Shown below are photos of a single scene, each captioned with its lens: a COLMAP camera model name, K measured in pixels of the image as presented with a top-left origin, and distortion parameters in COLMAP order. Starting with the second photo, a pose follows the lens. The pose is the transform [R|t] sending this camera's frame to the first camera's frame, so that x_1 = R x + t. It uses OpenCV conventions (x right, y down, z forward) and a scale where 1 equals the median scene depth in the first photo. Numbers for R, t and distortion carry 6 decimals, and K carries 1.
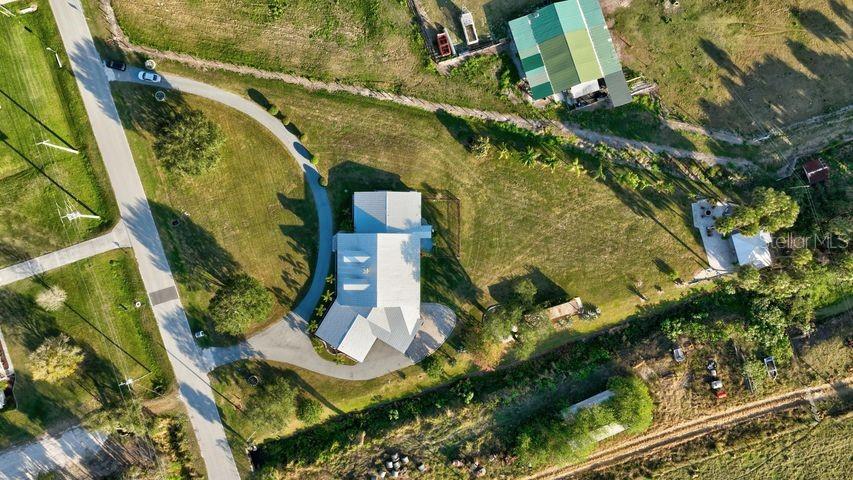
lens RADIAL K [[601.6, 0, 426.5], [0, 601.6, 240.0], [0, 0, 1]] dist [0.004464, 0.009830]
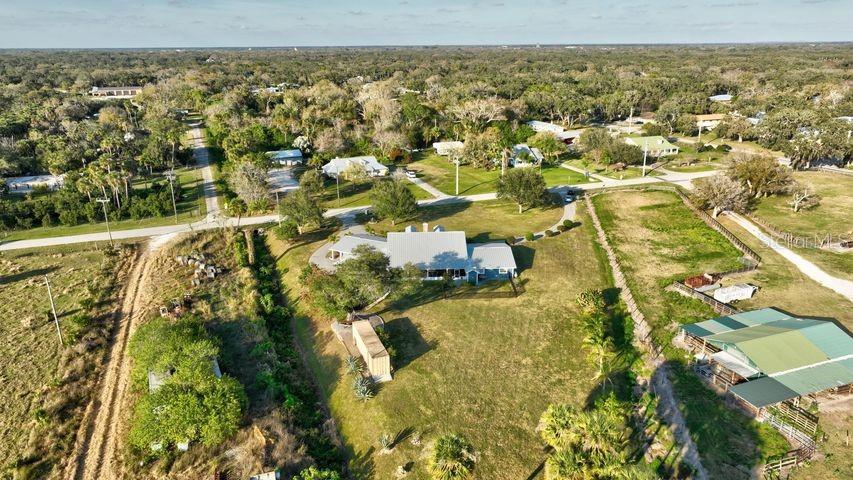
lens RADIAL K [[601.6, 0, 426.5], [0, 601.6, 240.0], [0, 0, 1]] dist [0.004464, 0.009830]
pose [[0.036141, 0.311903, -0.949426, 0.787418], [-0.999047, 0.034544, -0.026681, 0.071129], [0.024475, 0.949486, 0.312854, 0.676668]]
